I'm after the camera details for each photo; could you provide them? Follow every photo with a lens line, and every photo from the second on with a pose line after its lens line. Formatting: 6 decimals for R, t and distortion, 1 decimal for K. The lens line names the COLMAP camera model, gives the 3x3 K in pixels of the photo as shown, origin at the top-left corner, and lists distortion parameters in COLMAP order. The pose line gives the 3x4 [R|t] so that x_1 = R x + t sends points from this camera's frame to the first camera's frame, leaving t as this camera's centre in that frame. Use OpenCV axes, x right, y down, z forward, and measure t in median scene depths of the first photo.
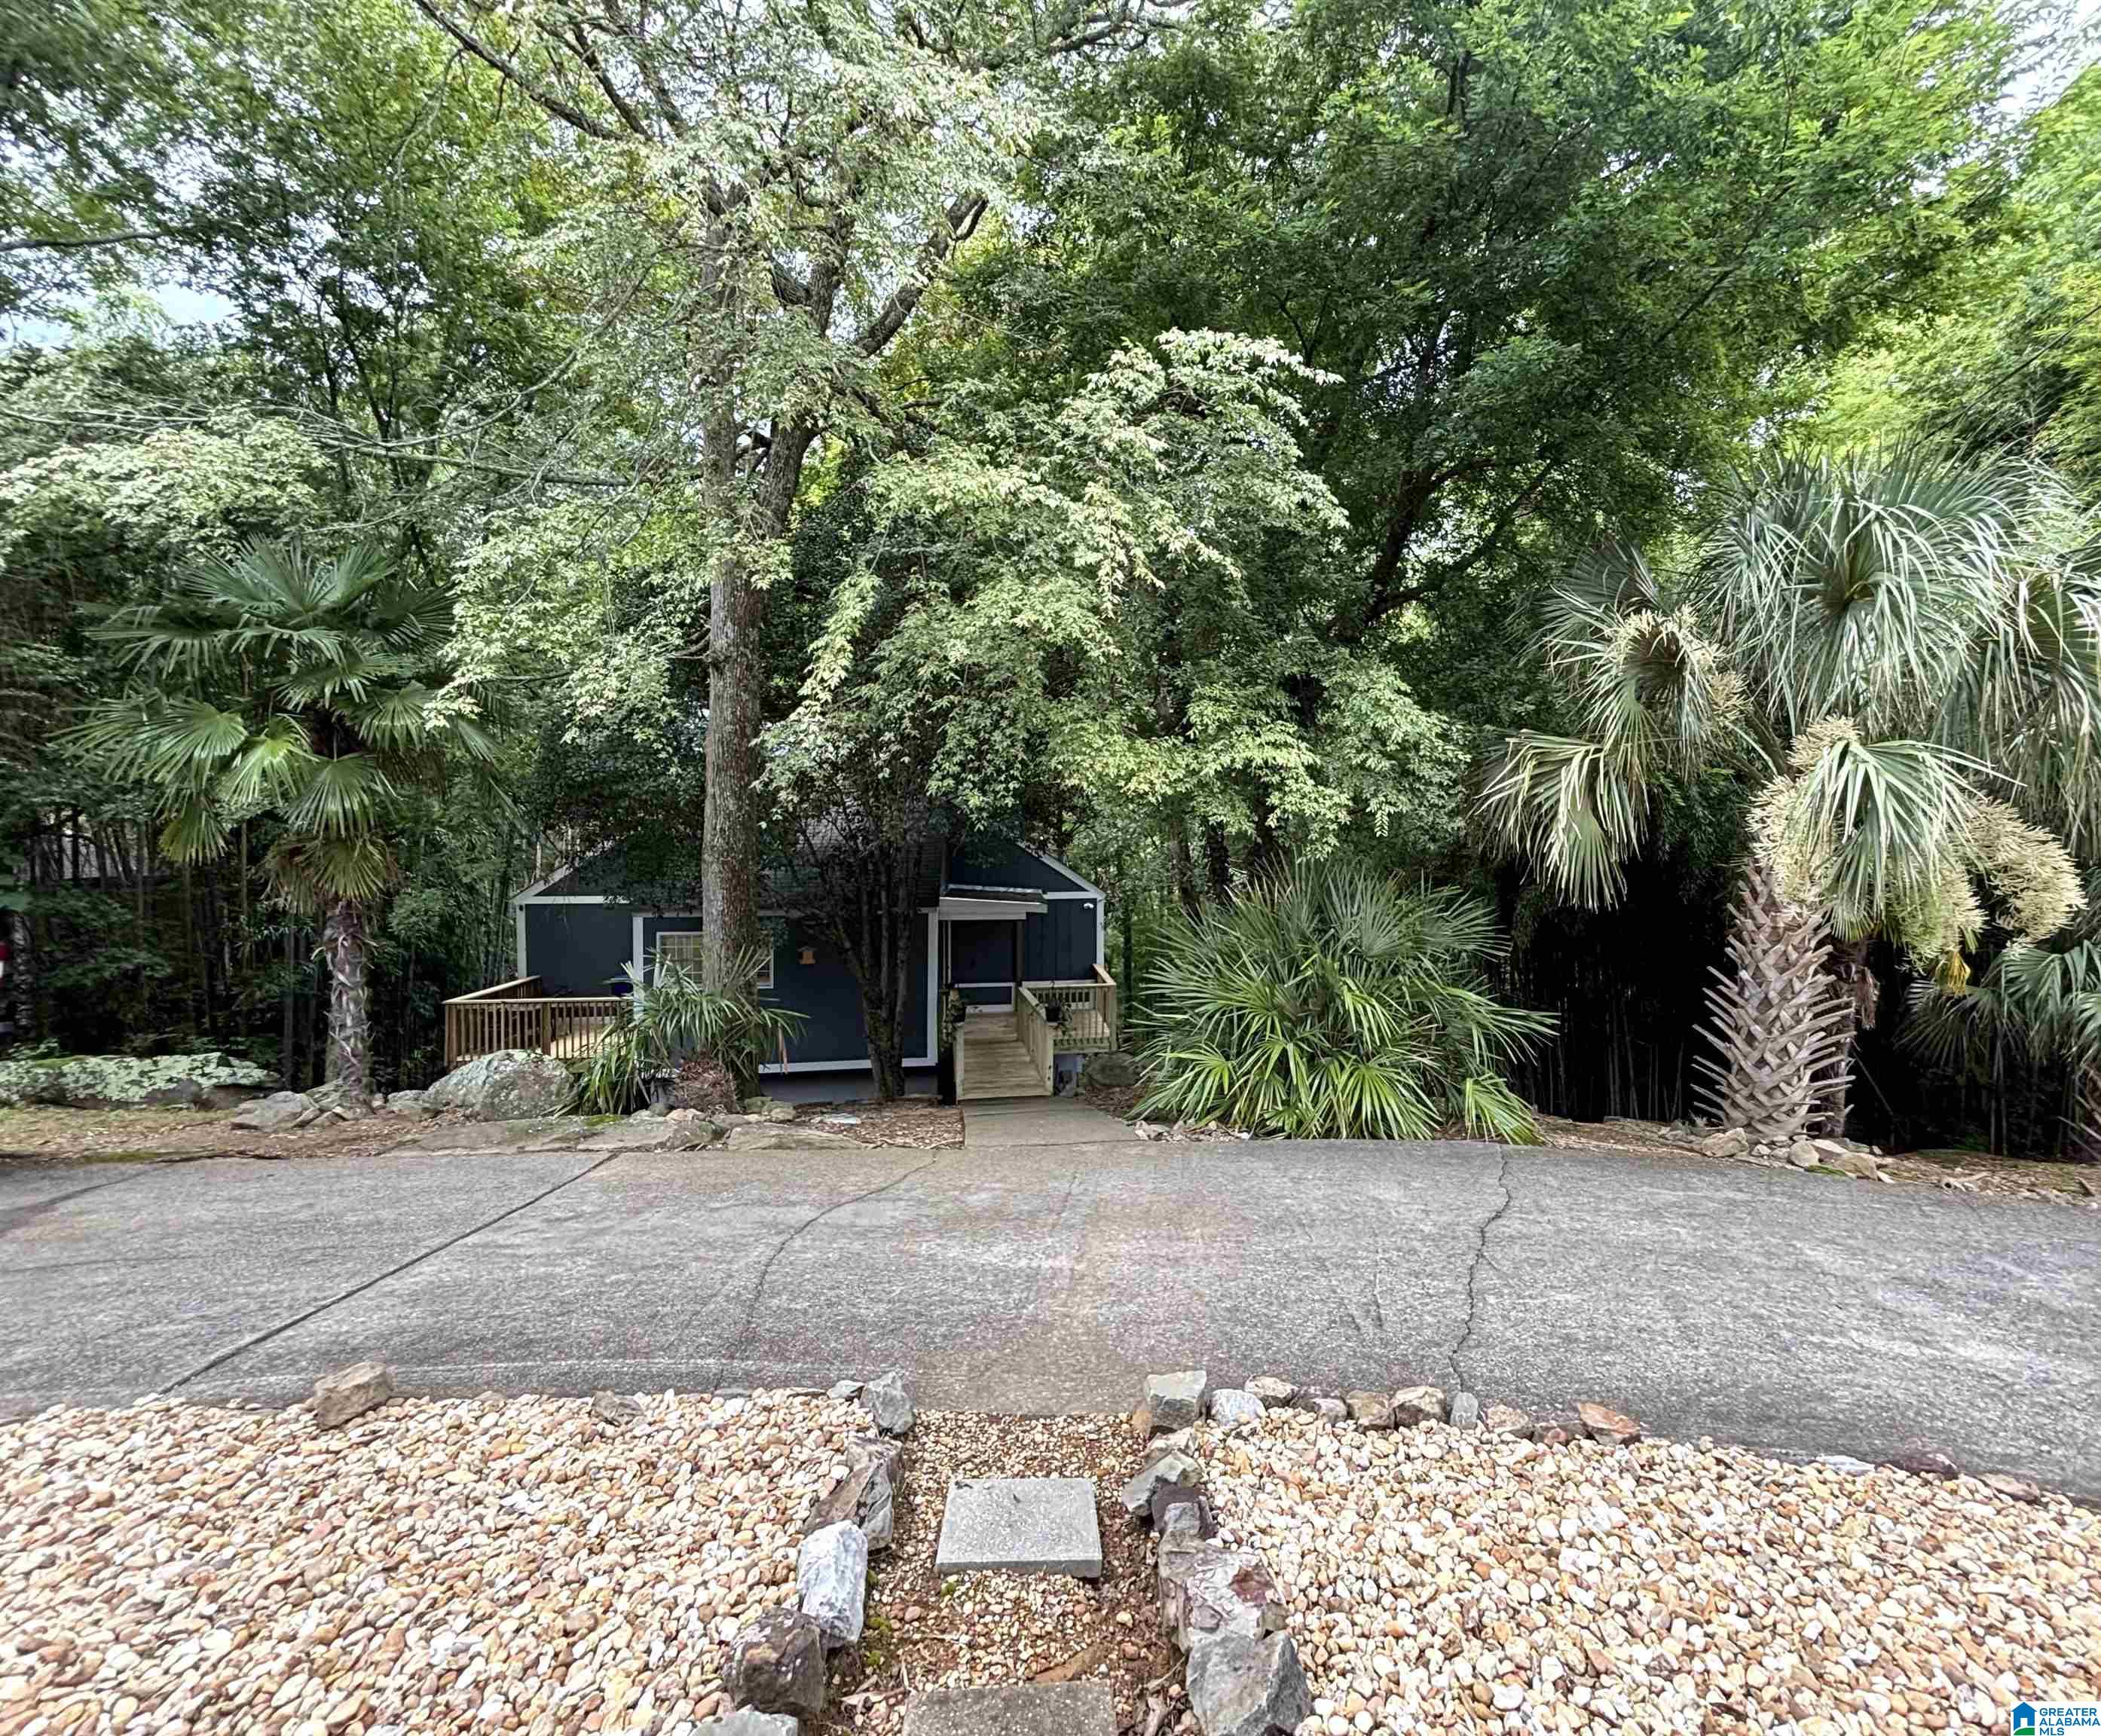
lens RADIAL K [[932.2, 0, 1181.7], [0, 932.2, 839.3], [0, 0, 1]] dist [0.000214, -0.000083]
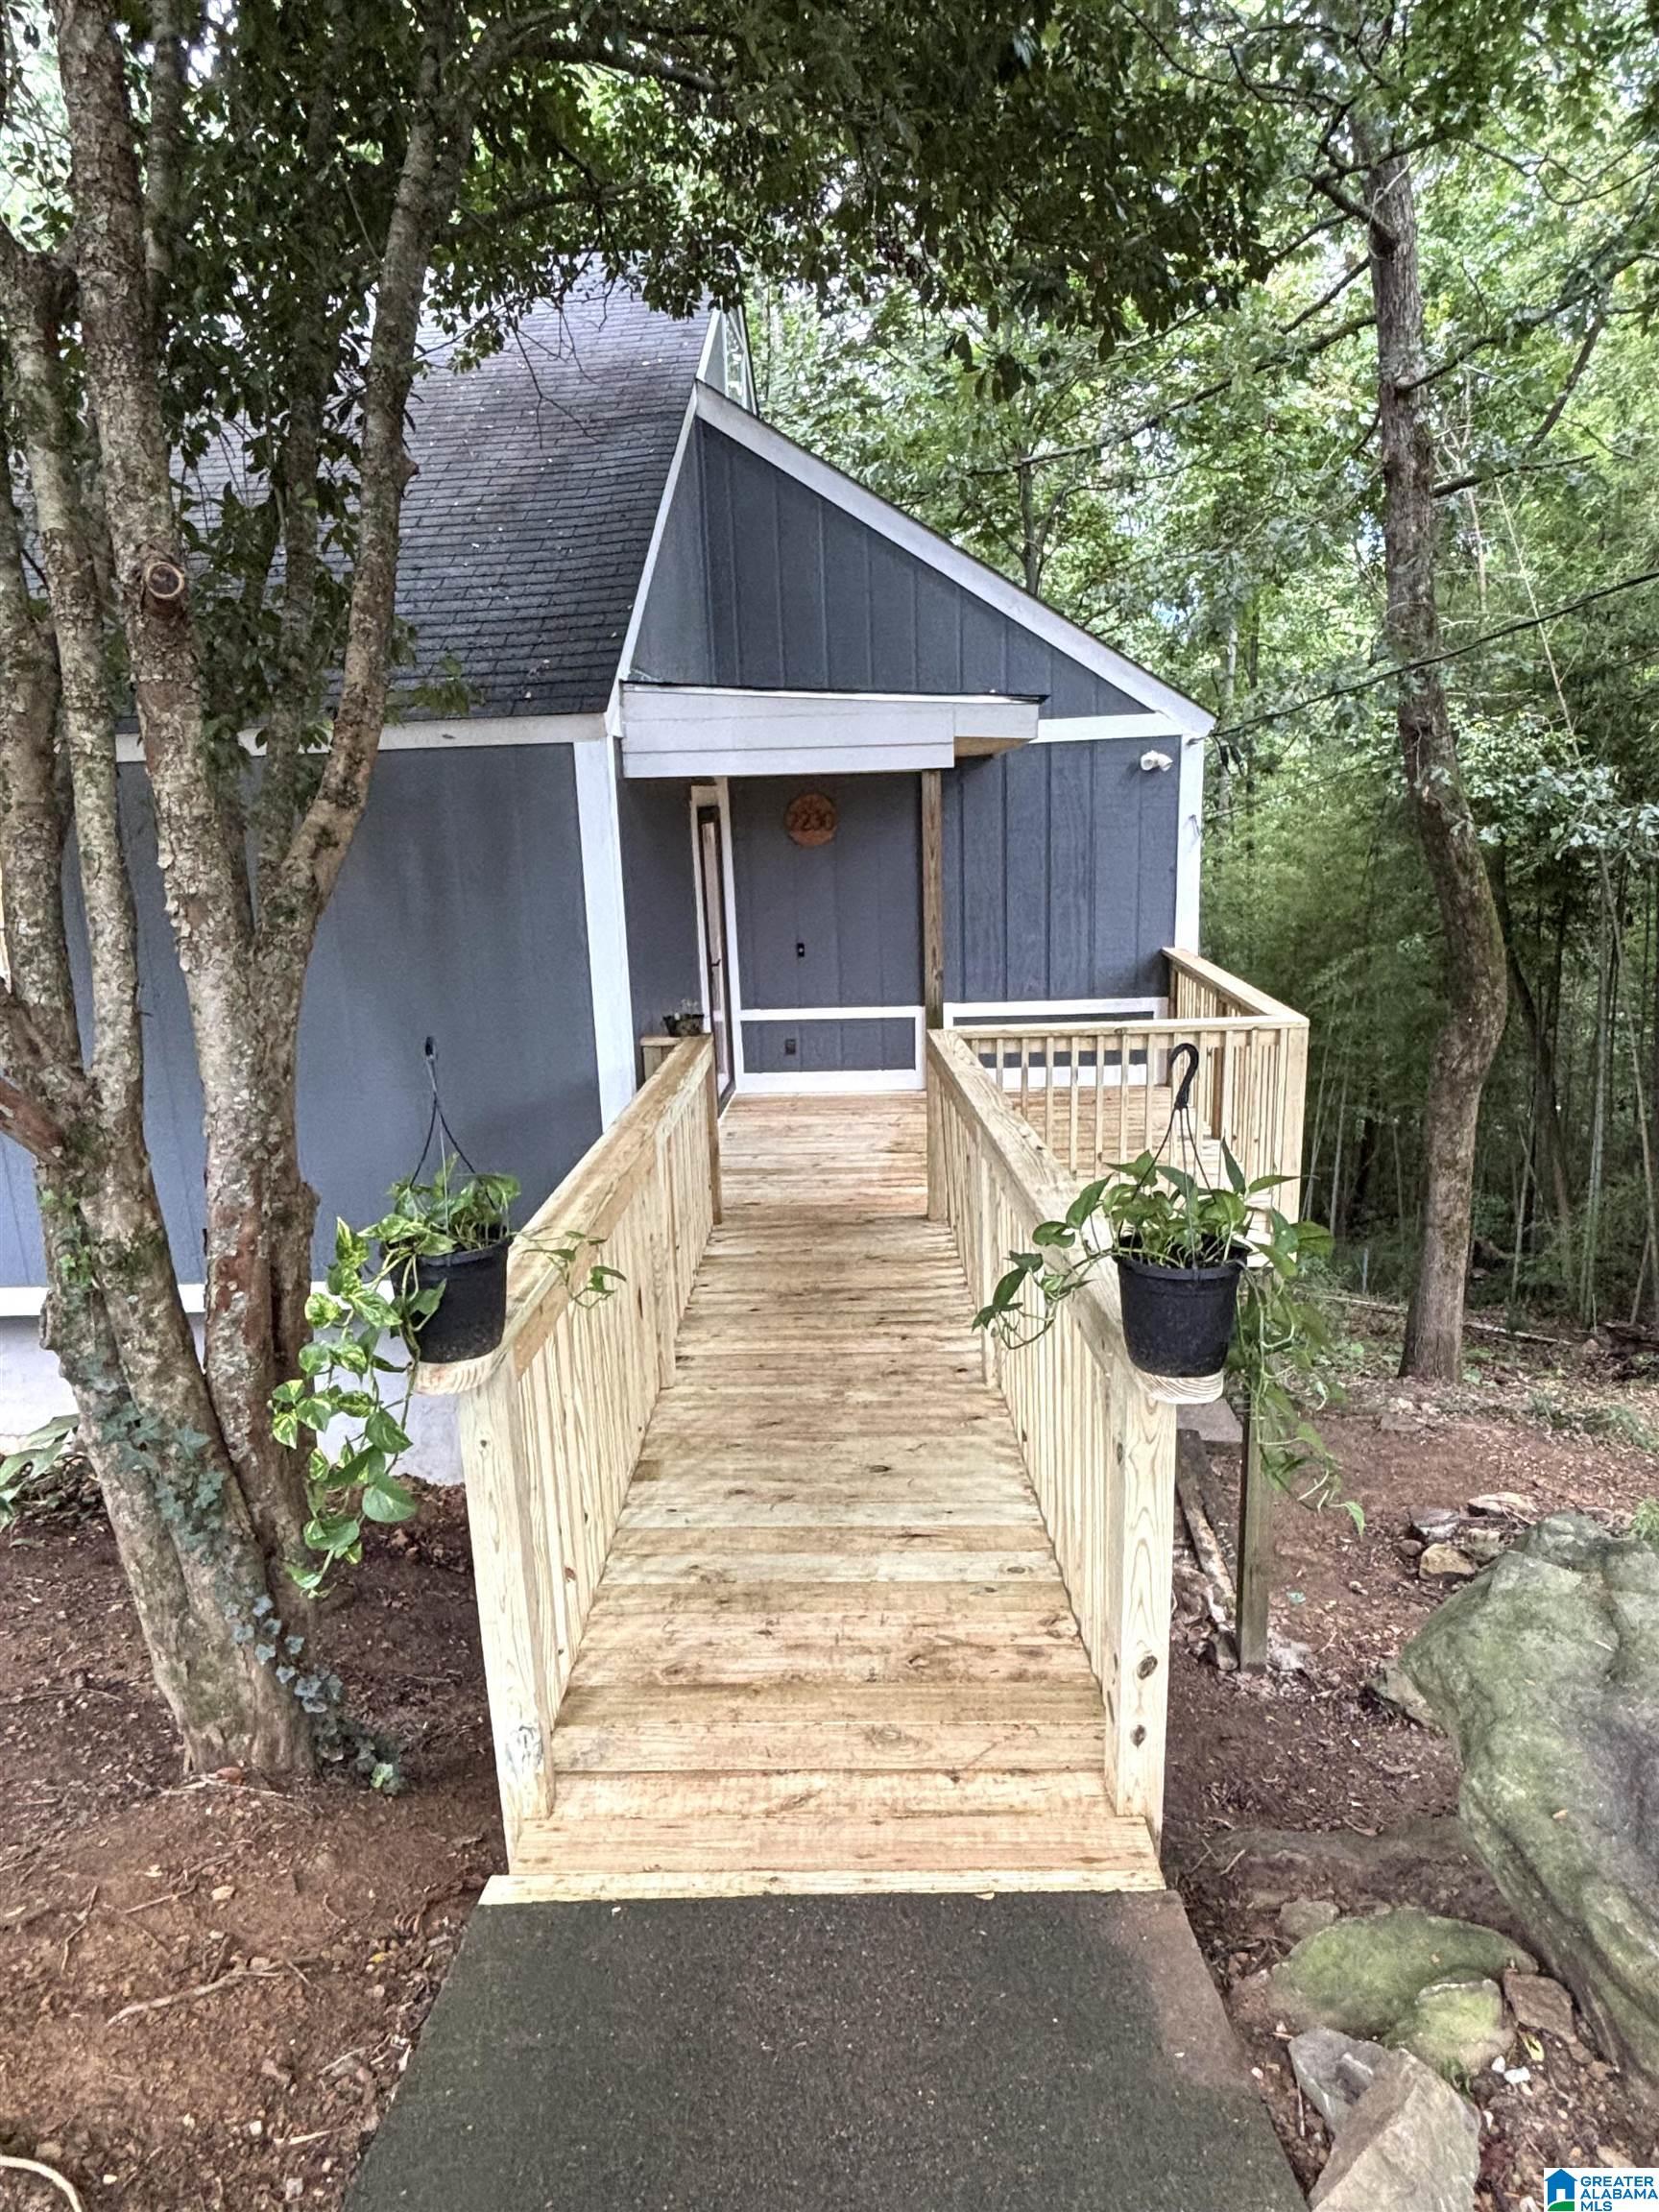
lens RADIAL K [[1342.8, 0, 824.2], [0, 1342.8, 1121.1], [0, 0, 1]] dist [0.000341, -0.002279]
pose [[0.966052, 0.023235, -0.257302, -0.138154], [0.040834, 0.969696, 0.240879, 0.118963], [0.255102, -0.243208, 0.935827, 0.825185]]
